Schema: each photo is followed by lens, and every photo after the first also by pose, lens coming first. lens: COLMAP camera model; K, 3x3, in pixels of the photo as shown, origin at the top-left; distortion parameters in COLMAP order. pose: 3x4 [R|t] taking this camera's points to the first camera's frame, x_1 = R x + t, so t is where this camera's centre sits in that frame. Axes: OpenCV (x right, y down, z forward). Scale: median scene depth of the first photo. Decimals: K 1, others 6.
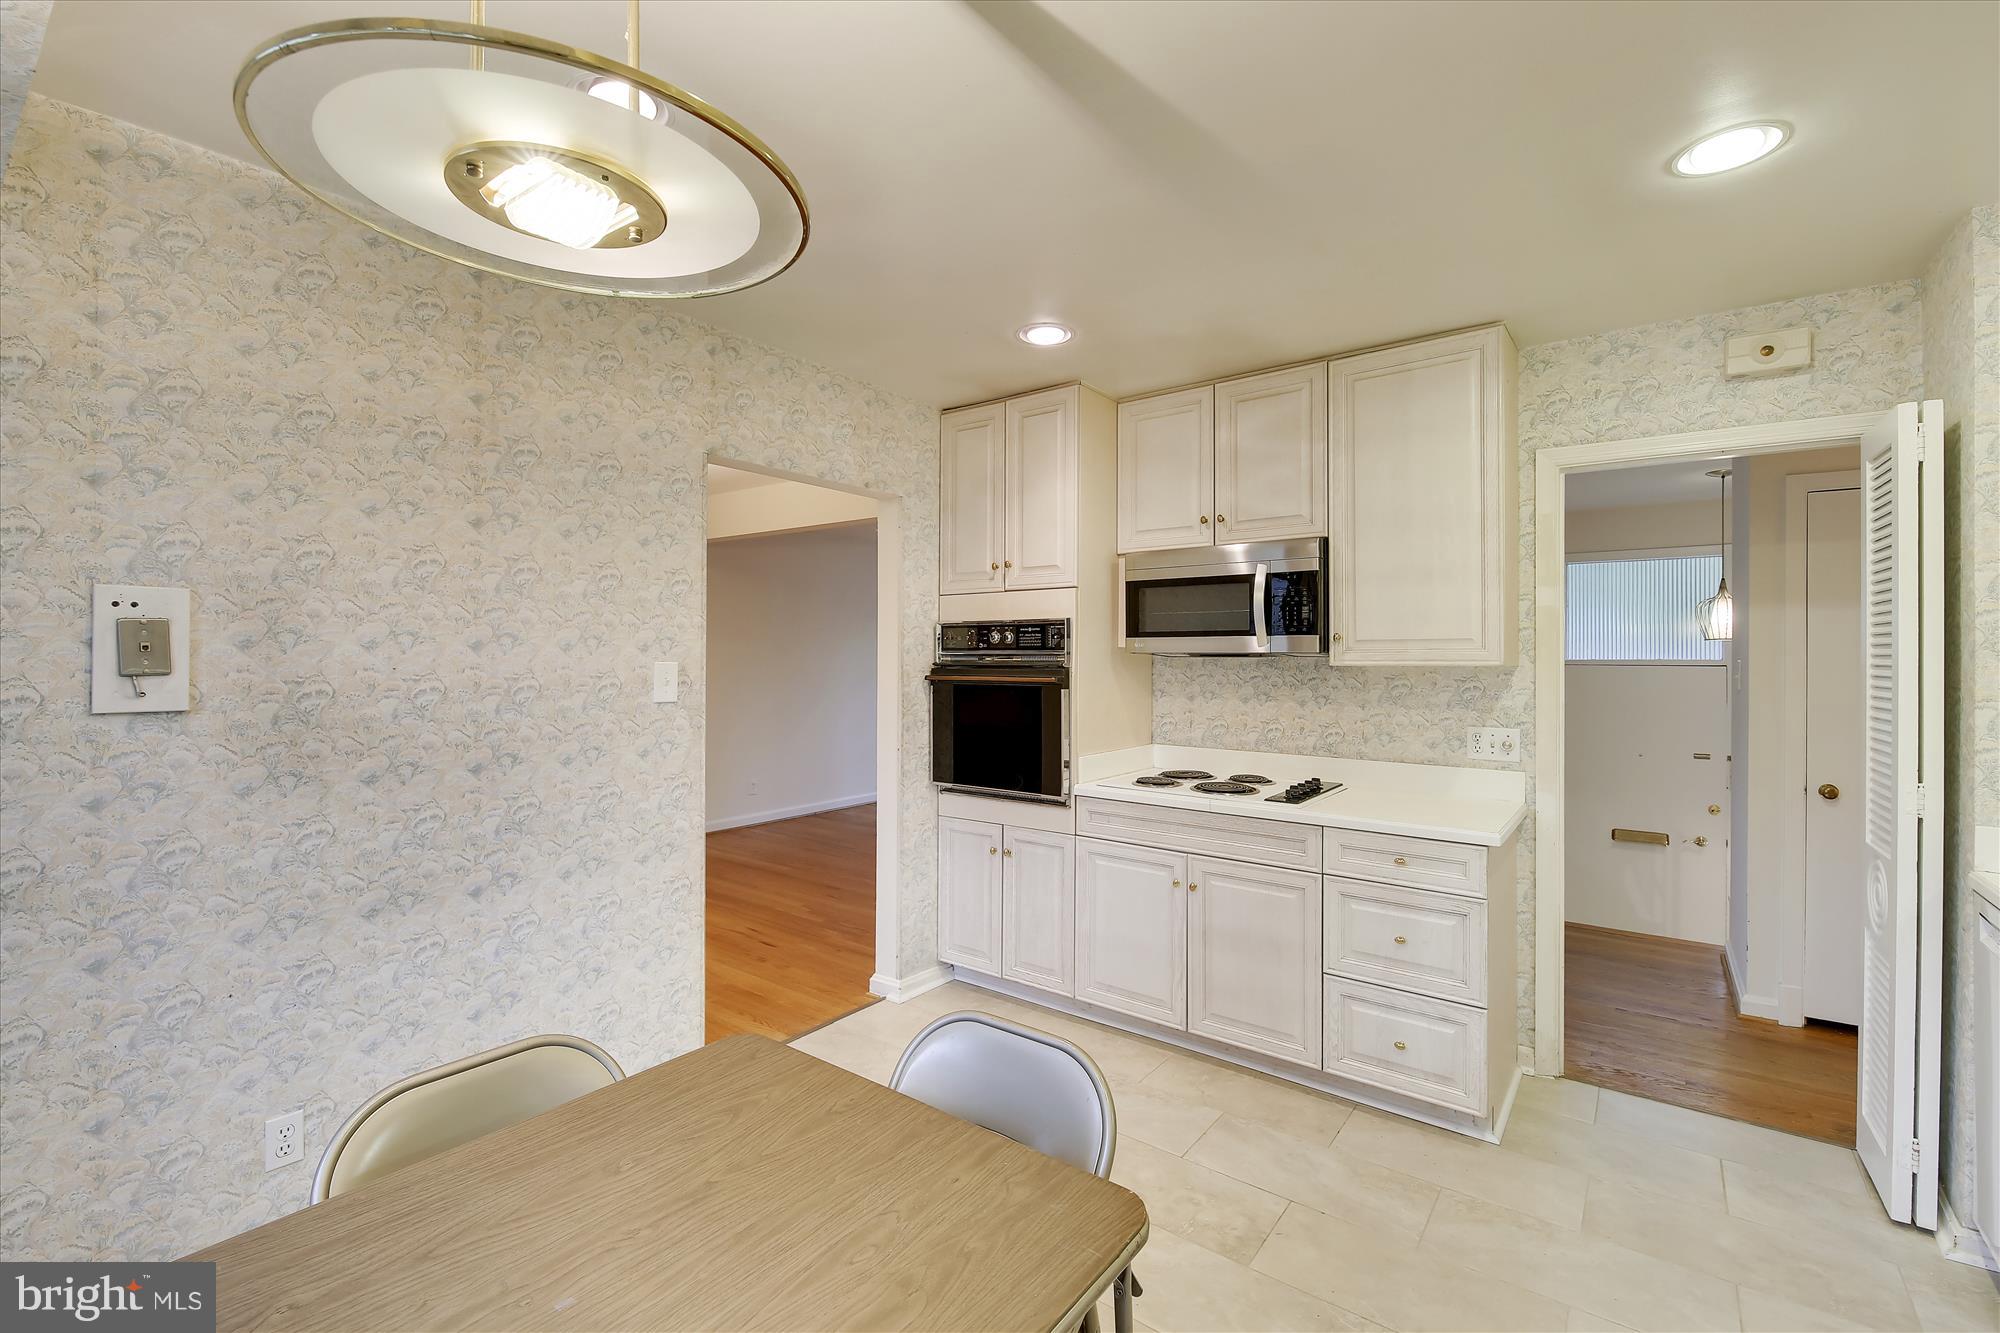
lens RADIAL K [[865.7, 0, 999.0], [0, 865.7, 659.1], [0, 0, 1]] dist [0.003172, -0.002871]
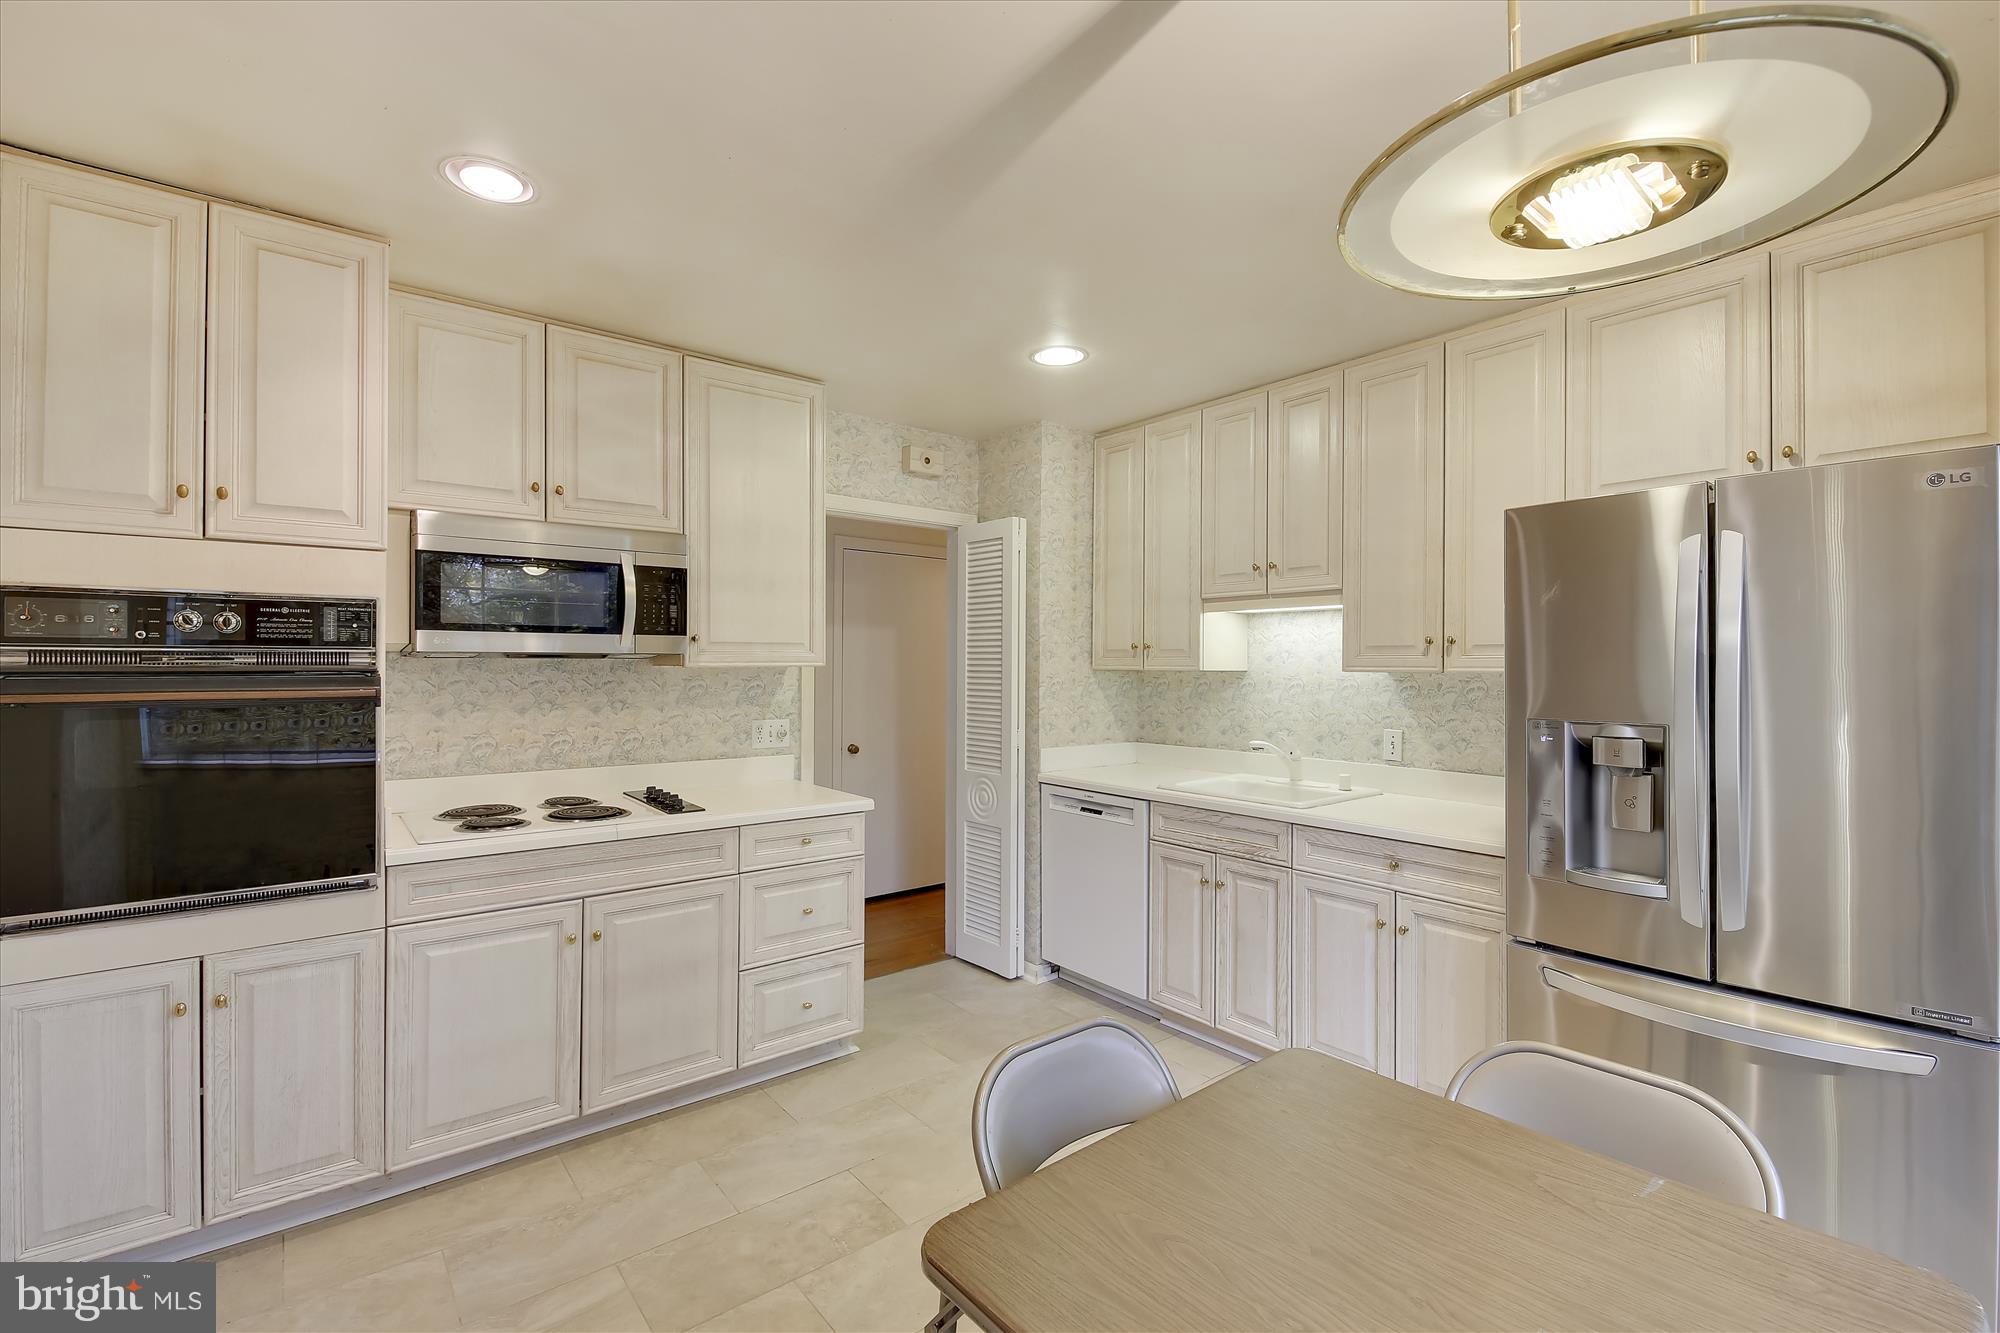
lens RADIAL K [[865.7, 0, 1003.1], [0, 865.7, 665.7], [0, 0, 1]] dist [0.003172, -0.002871]
pose [[0.232875, -0.005038, 0.972494, -0.482264], [0.001117, 0.999987, 0.004913, 0.001404], [-0.972506, -0.000058, 0.232878, 0.421846]]
